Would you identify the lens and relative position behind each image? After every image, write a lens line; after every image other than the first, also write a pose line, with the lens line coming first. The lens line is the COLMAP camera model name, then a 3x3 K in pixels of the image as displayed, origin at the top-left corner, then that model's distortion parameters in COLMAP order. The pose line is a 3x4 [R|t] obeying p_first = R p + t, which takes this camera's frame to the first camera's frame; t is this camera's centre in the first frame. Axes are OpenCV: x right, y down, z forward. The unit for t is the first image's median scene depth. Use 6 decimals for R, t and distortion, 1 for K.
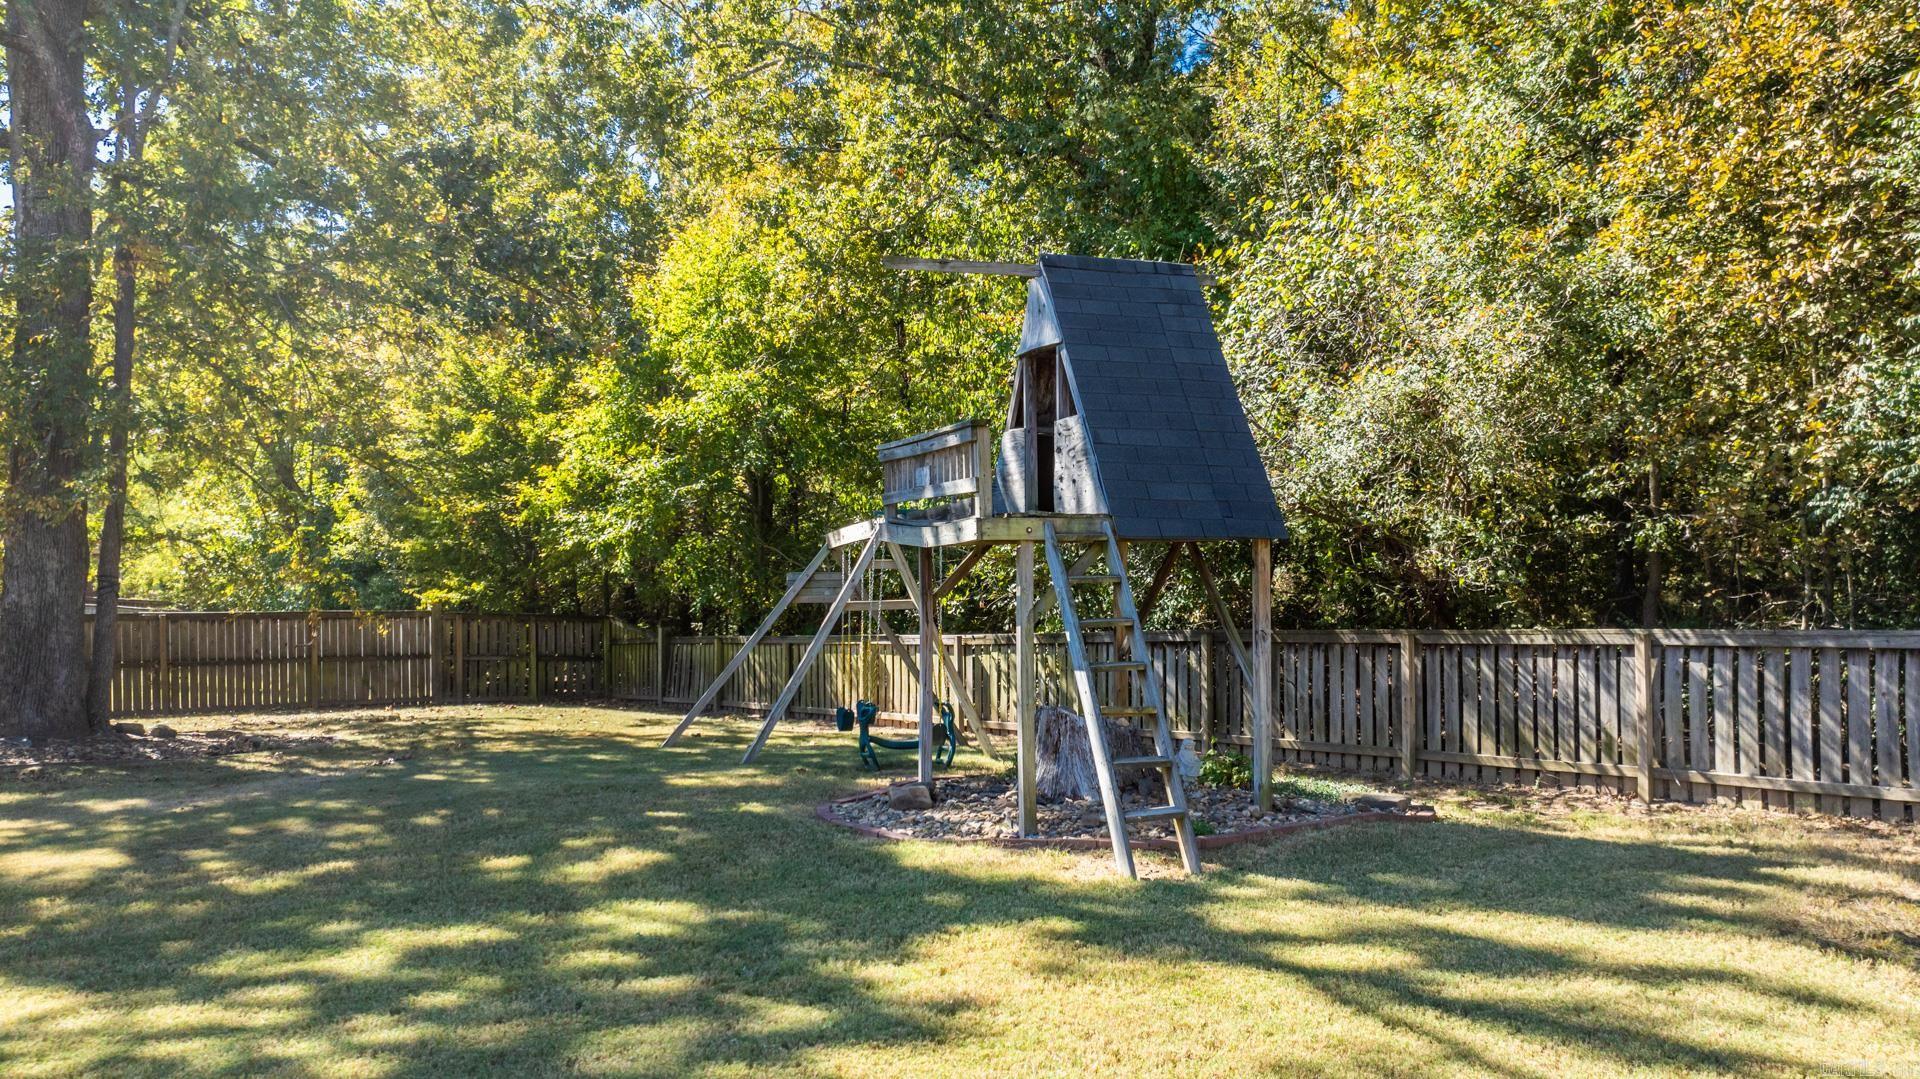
lens RADIAL K [[1352.8, 0, 956.4], [0, 1352.8, 536.7], [0, 0, 1]] dist [-0.024236, 0.022761]
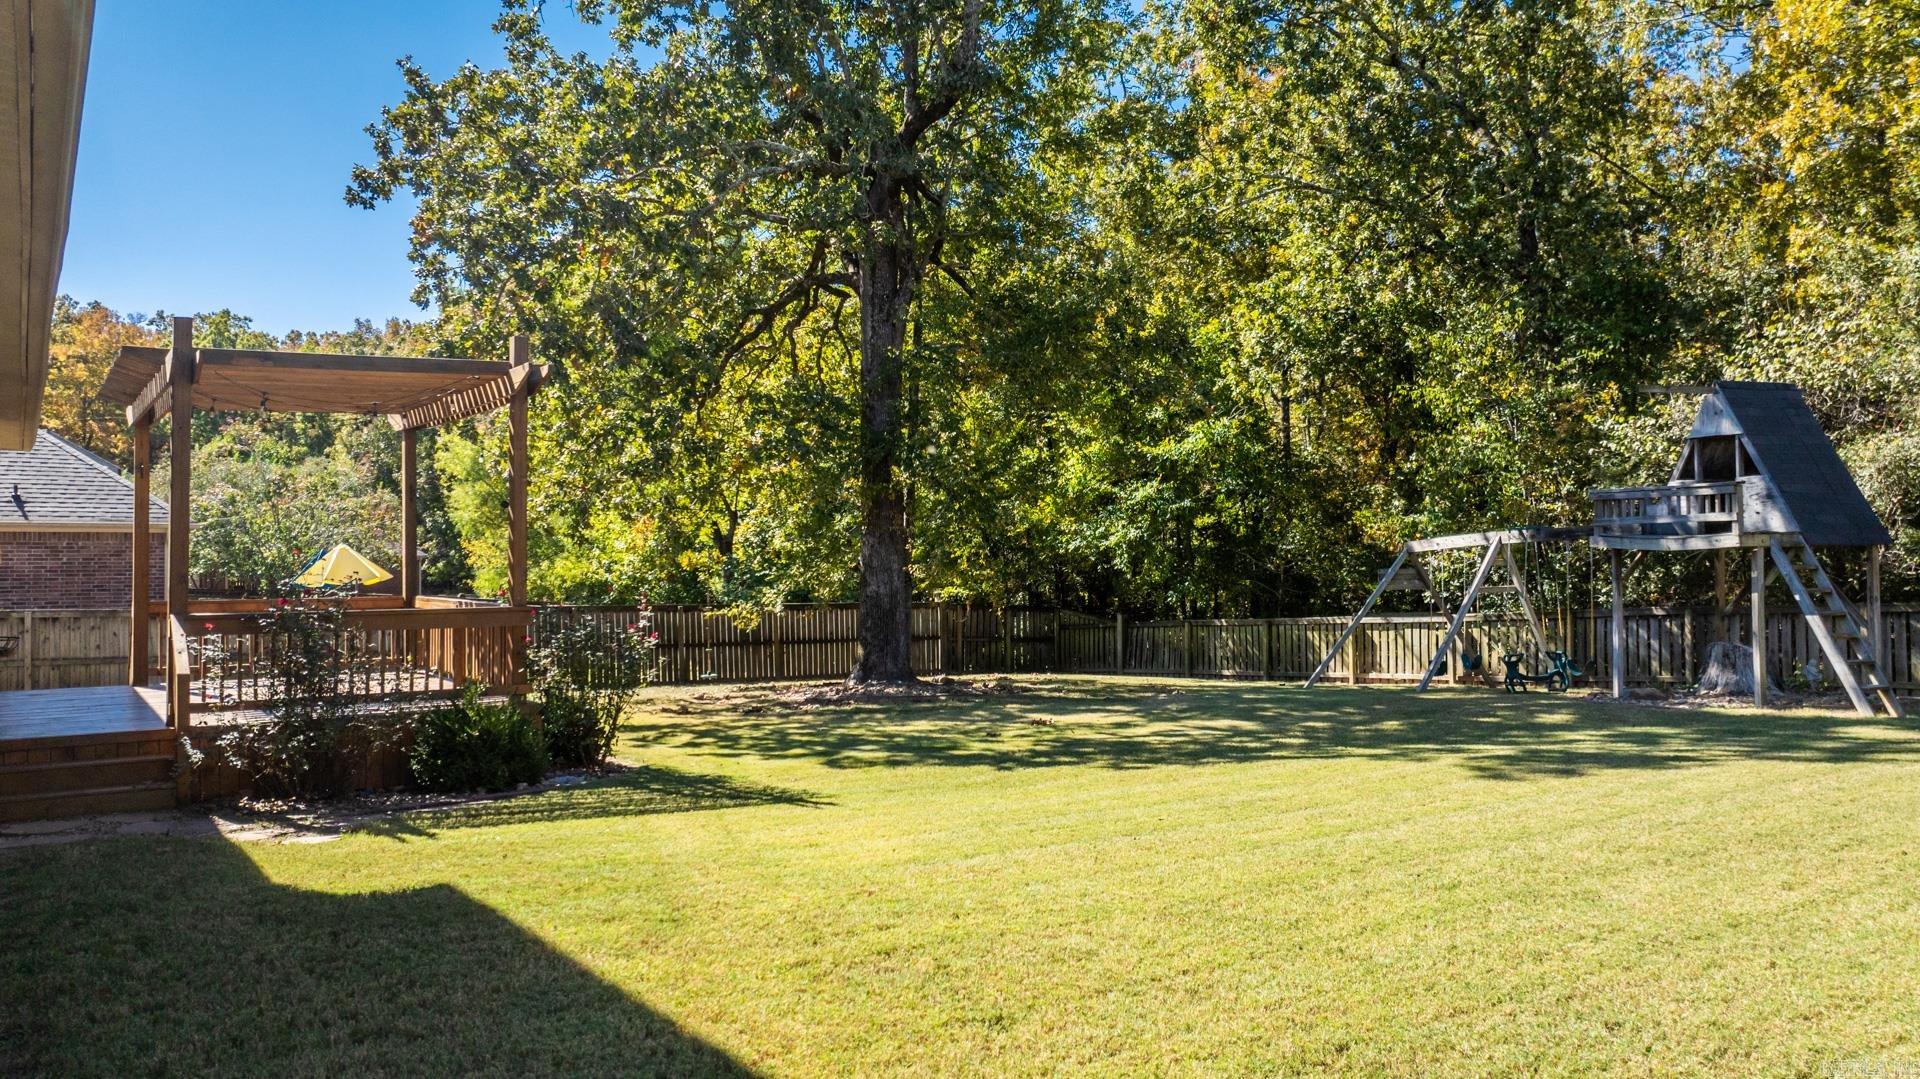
lens RADIAL K [[1352.8, 0, 962.7], [0, 1352.8, 540.5], [0, 0, 1]] dist [-0.024236, 0.022761]
pose [[0.999112, -0.004198, -0.041923, -0.449910], [0.004148, 0.999991, -0.001270, -0.003326], [0.041928, 0.001095, 0.999120, -0.411348]]
